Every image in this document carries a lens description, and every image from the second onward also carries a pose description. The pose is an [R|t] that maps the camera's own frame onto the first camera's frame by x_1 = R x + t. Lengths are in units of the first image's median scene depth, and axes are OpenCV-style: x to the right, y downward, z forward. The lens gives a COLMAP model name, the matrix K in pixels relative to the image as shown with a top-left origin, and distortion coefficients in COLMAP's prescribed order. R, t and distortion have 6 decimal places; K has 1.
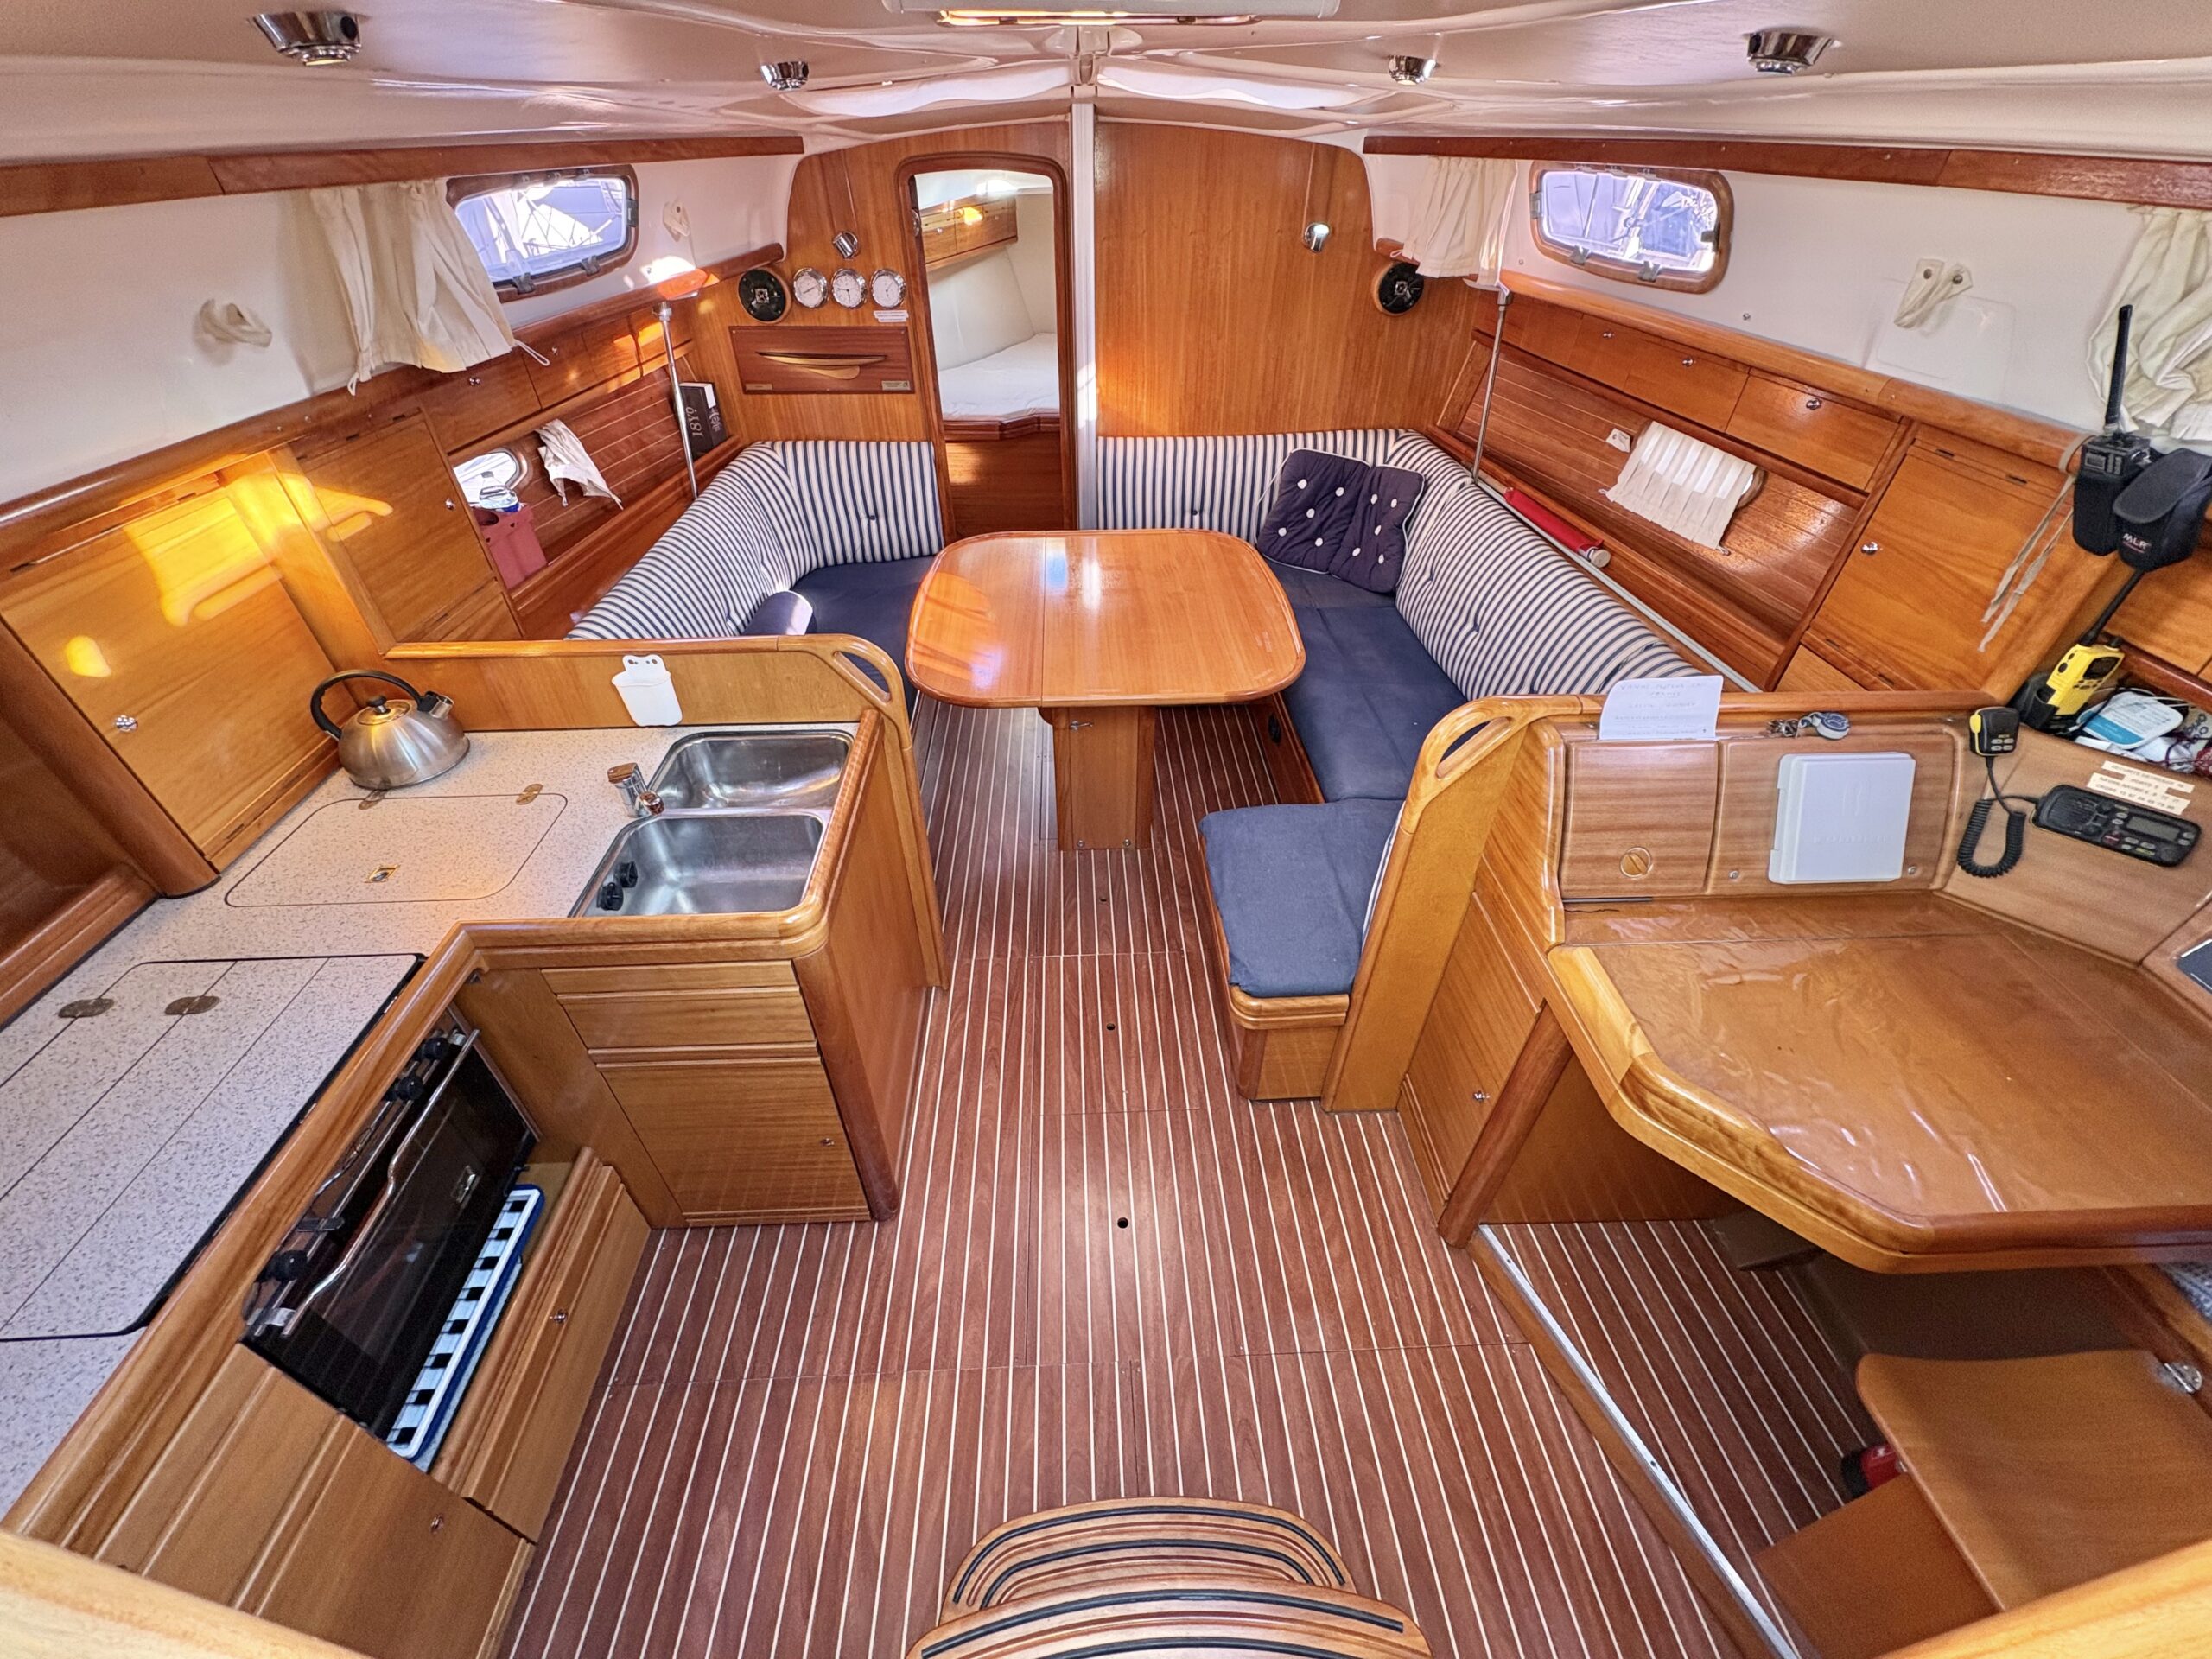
lens RADIAL K [[883.1, 0, 1100.4], [0, 883.1, 829.4], [0, 0, 1]] dist [0.001296, 0.000285]
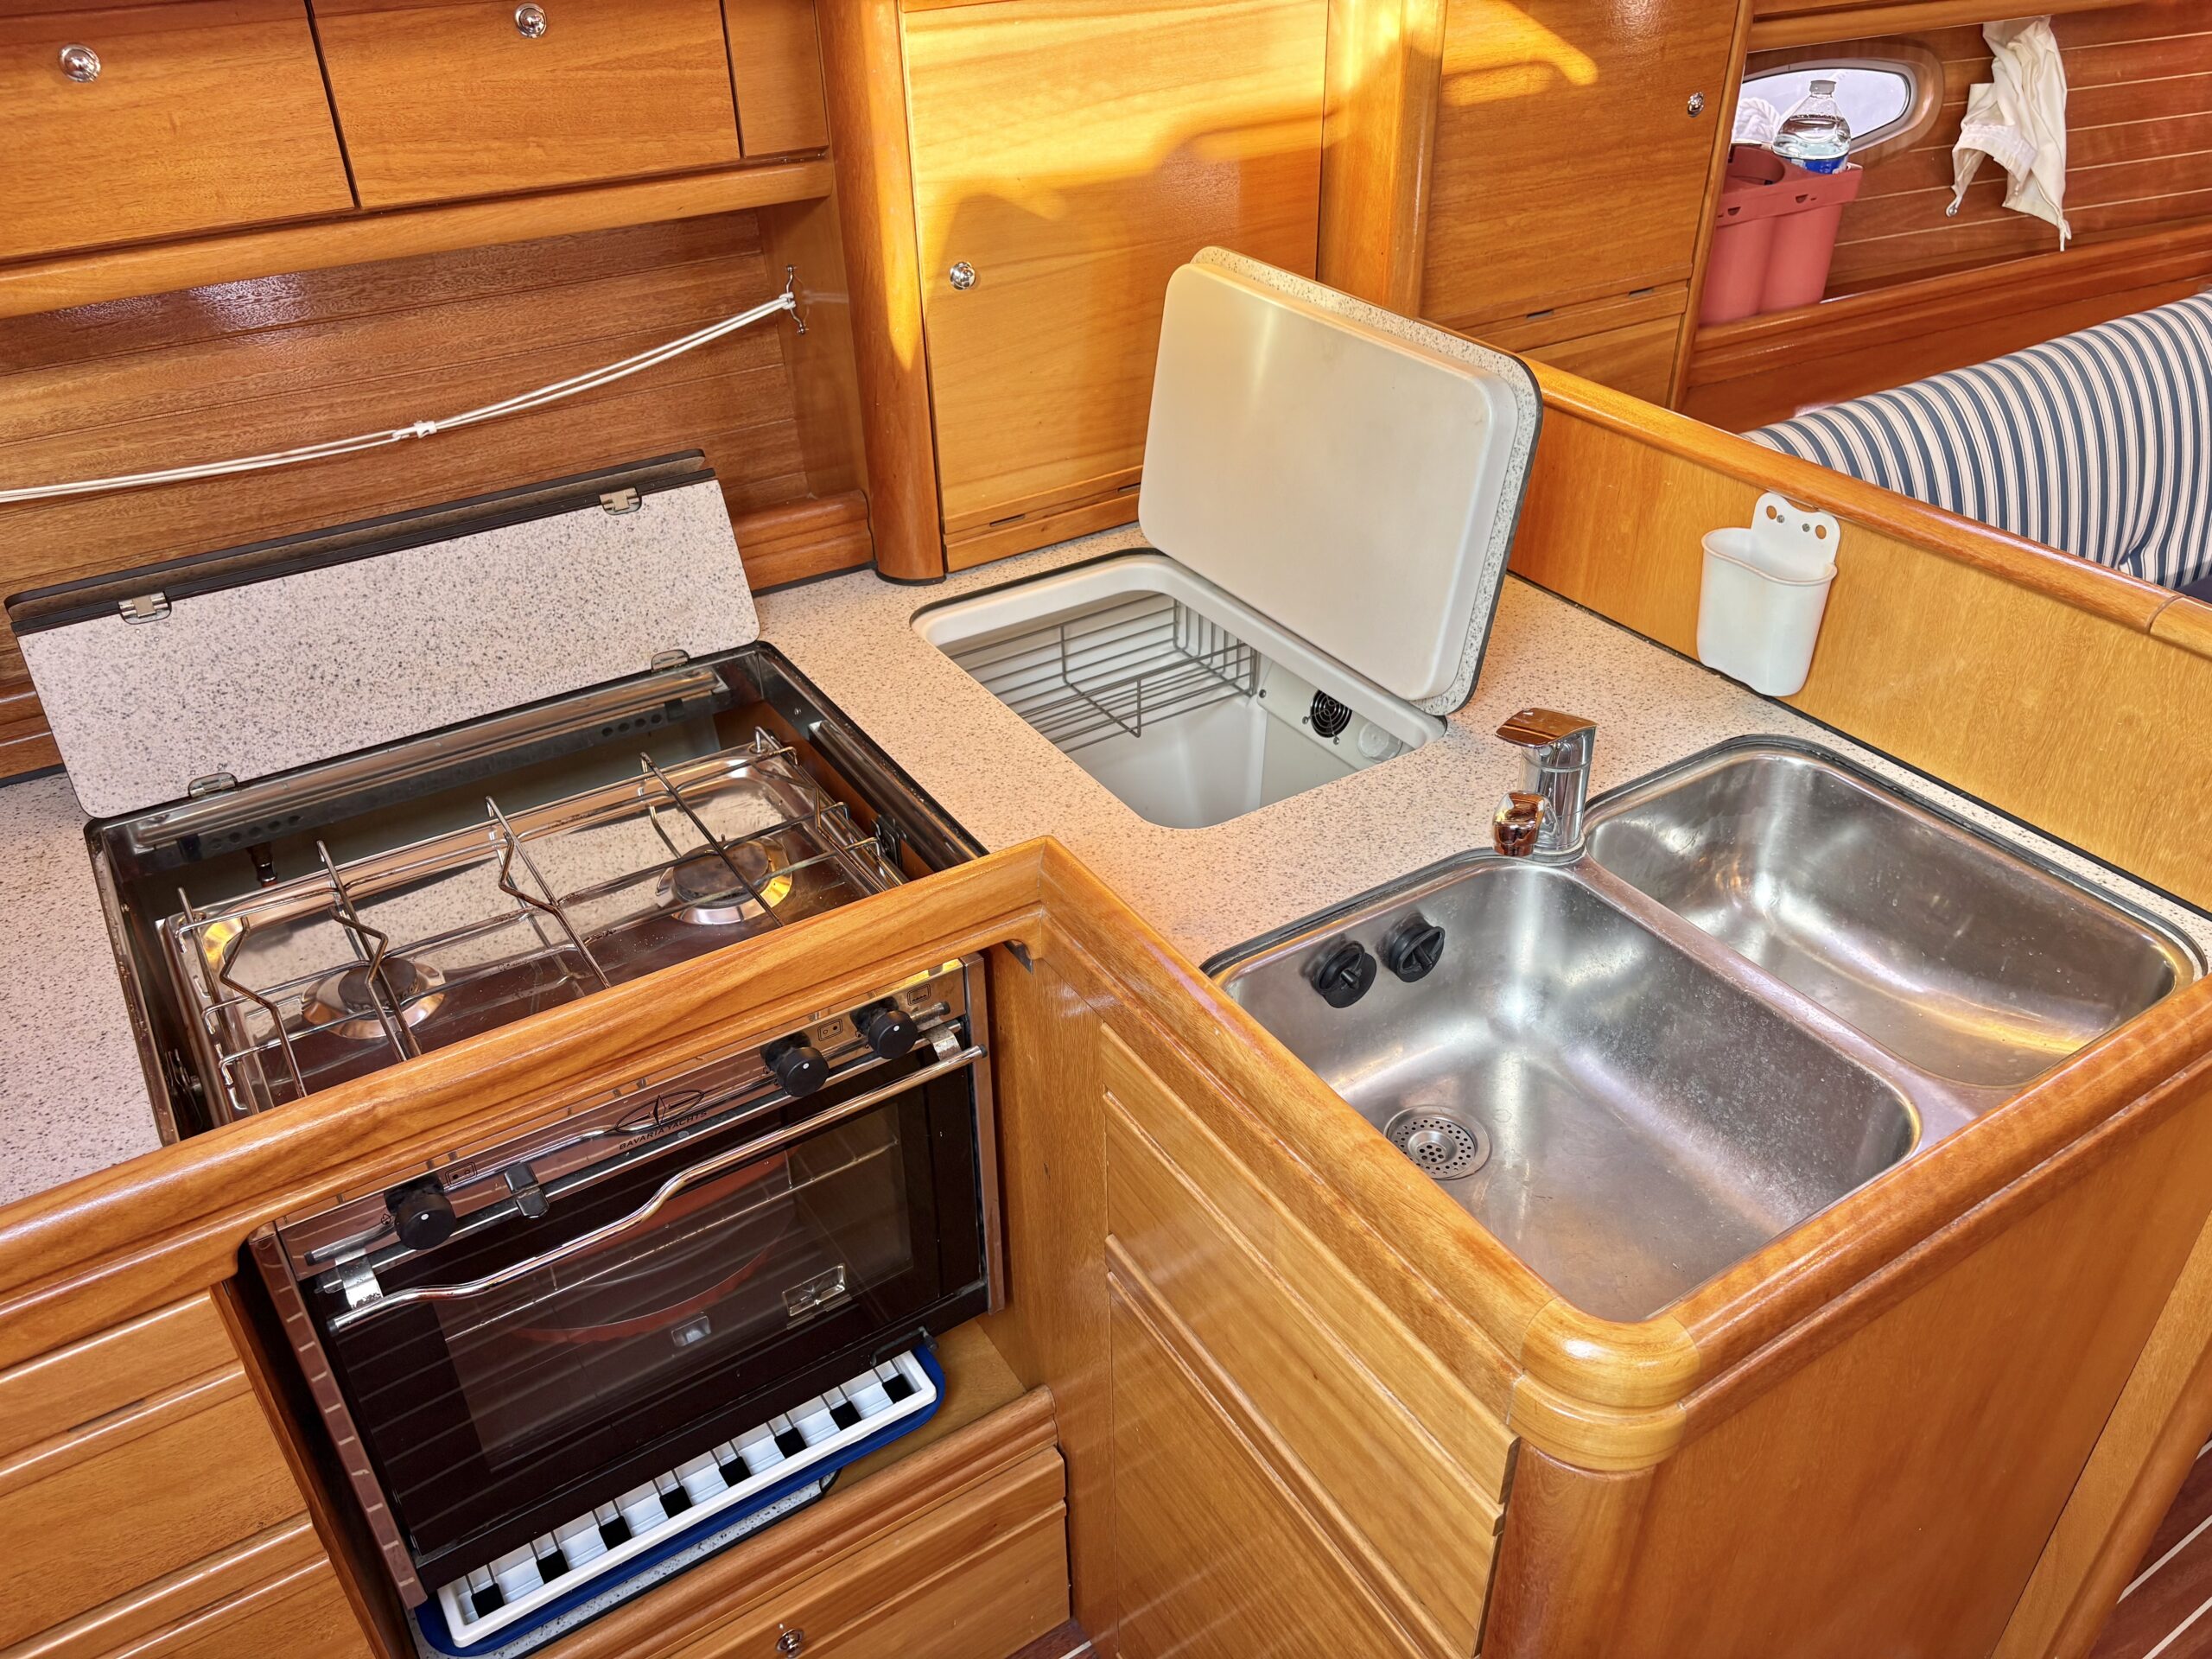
lens RADIAL K [[1680.5, 0, 1099.4], [0, 1680.5, 836.6], [0, 0, 1]] dist [0.063099, -0.082171]
pose [[0.501494, 0.477534, -0.721433, -0.073428], [-0.526452, 0.830156, 0.183545, -0.054174], [0.686551, 0.287753, 0.667717, 0.357279]]
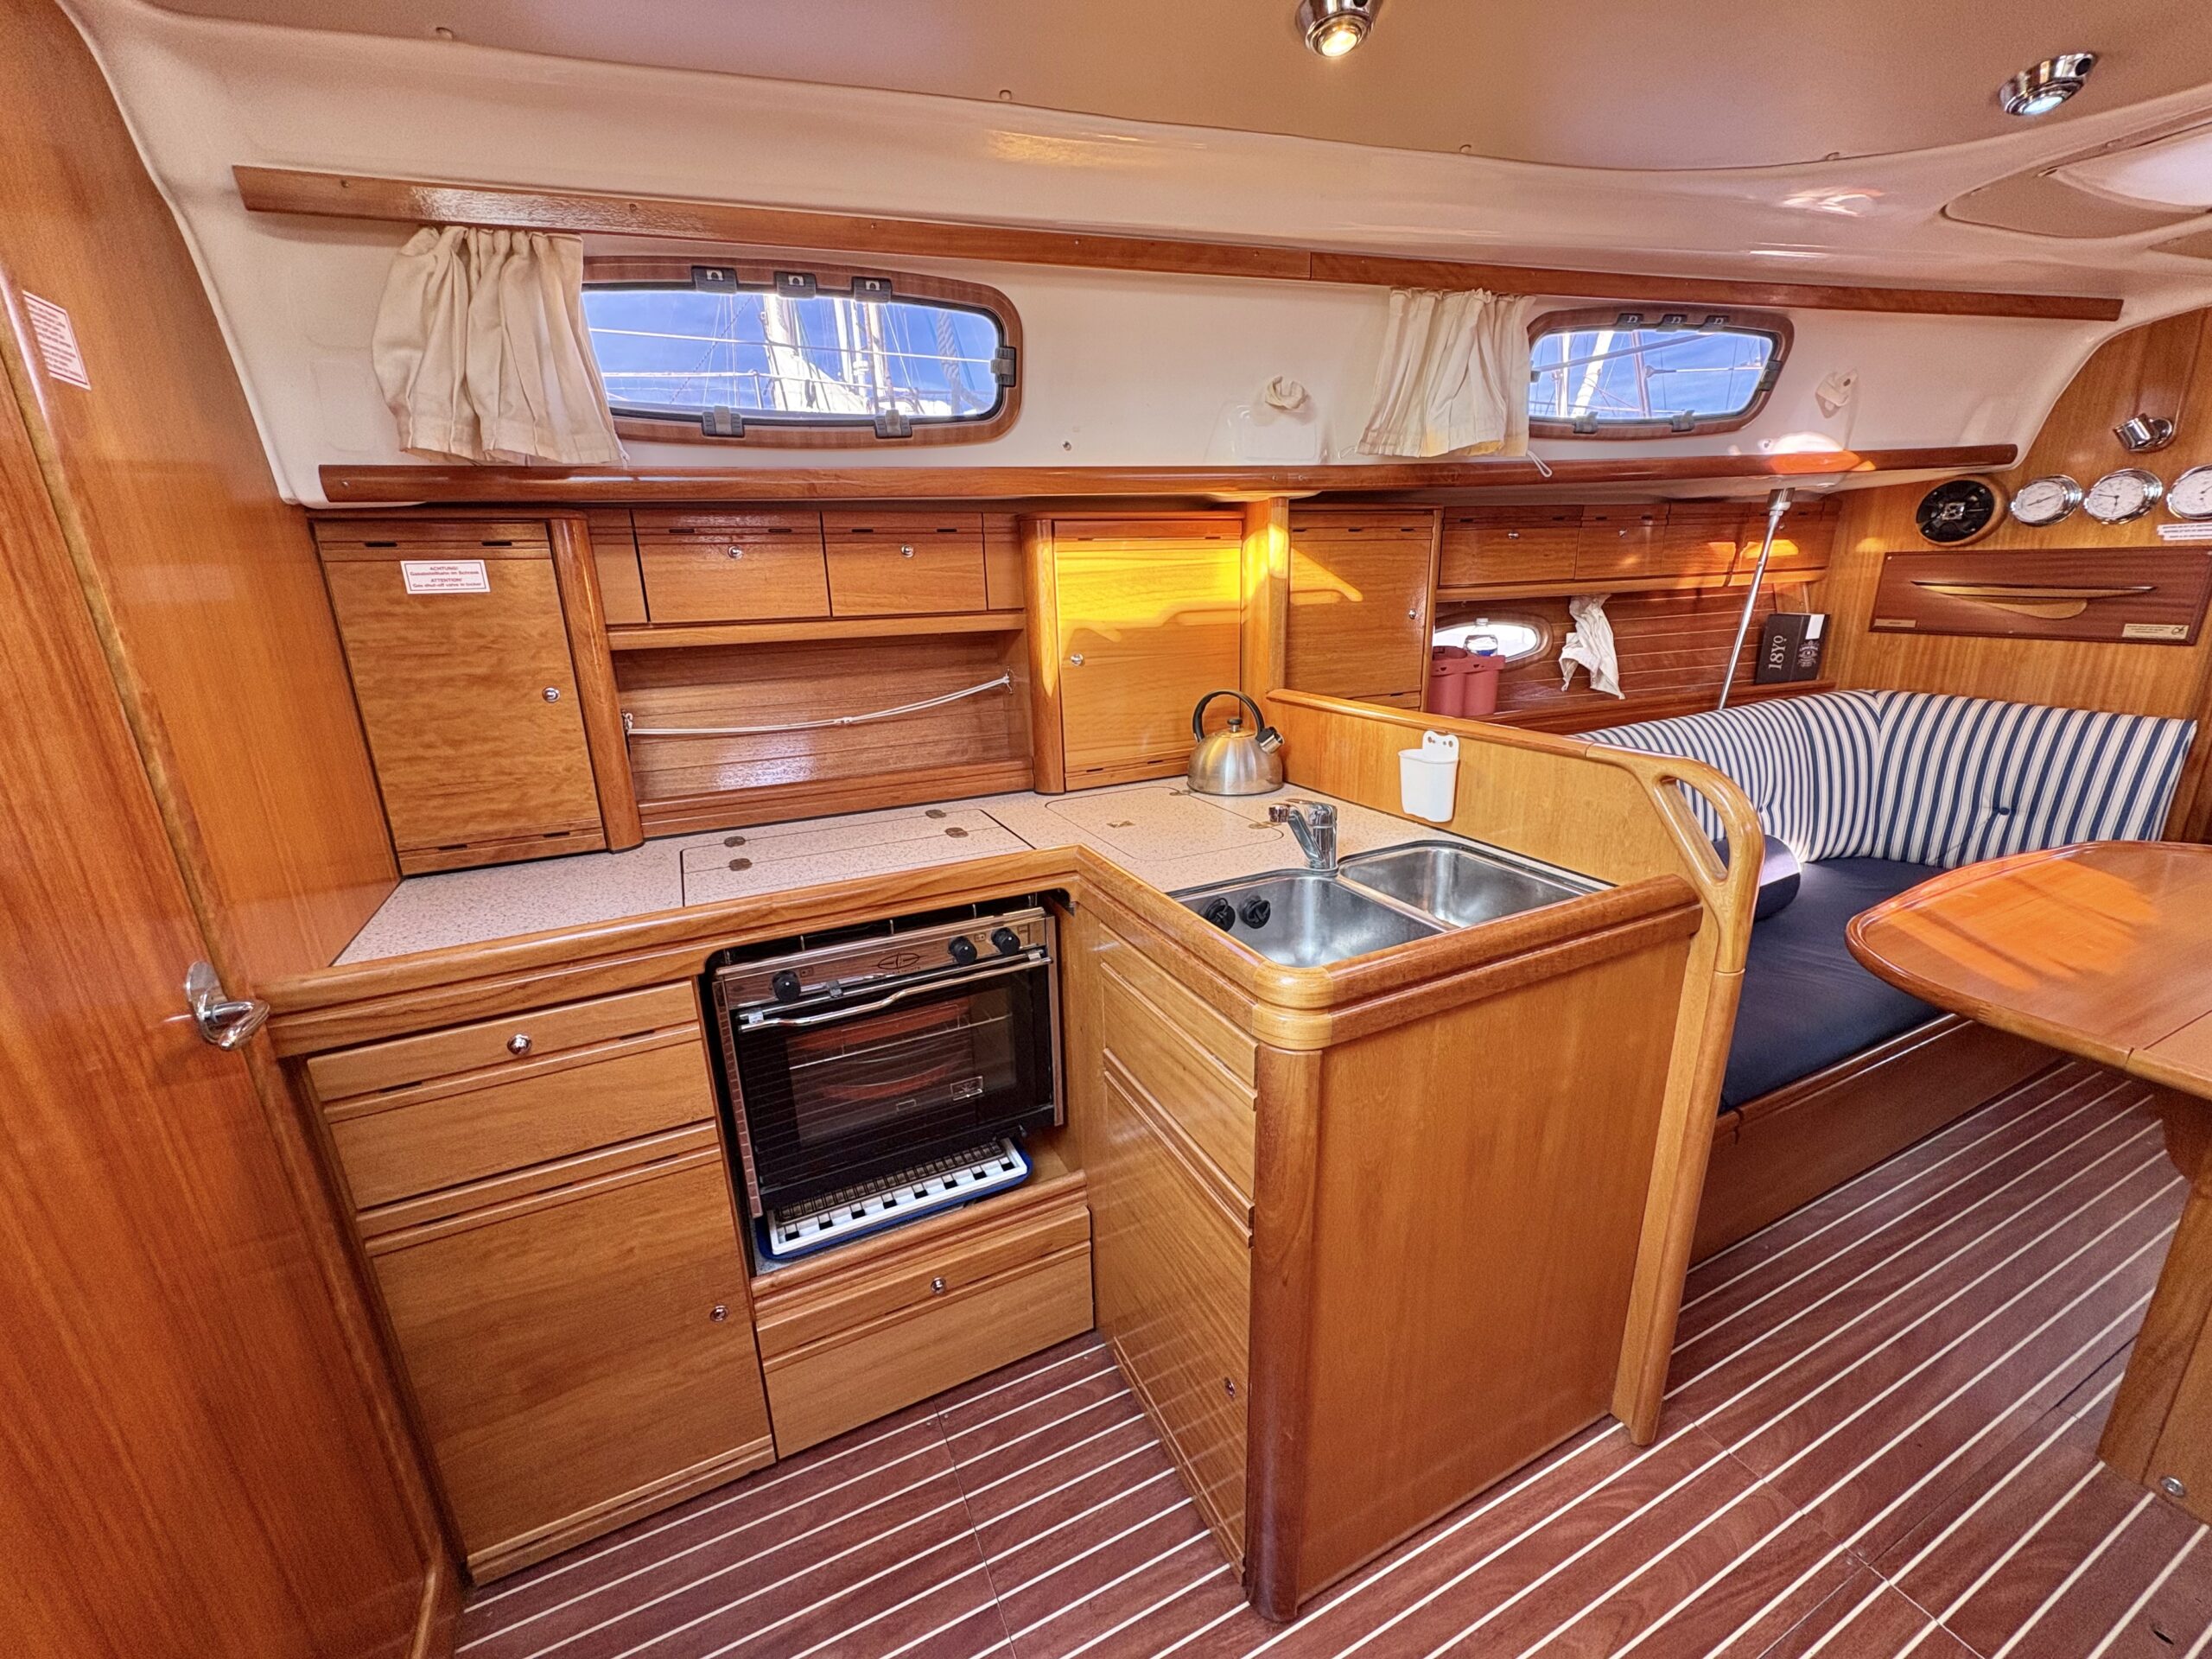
lens RADIAL K [[883.1, 0, 1100.4], [0, 883.1, 829.4], [0, 0, 1]] dist [0.001296, 0.000285]
pose [[0.393311, 0.250201, -0.884707, 0.135310], [-0.550462, 0.834816, -0.008625, 0.072782], [0.736409, 0.490390, 0.466068, 0.437156]]
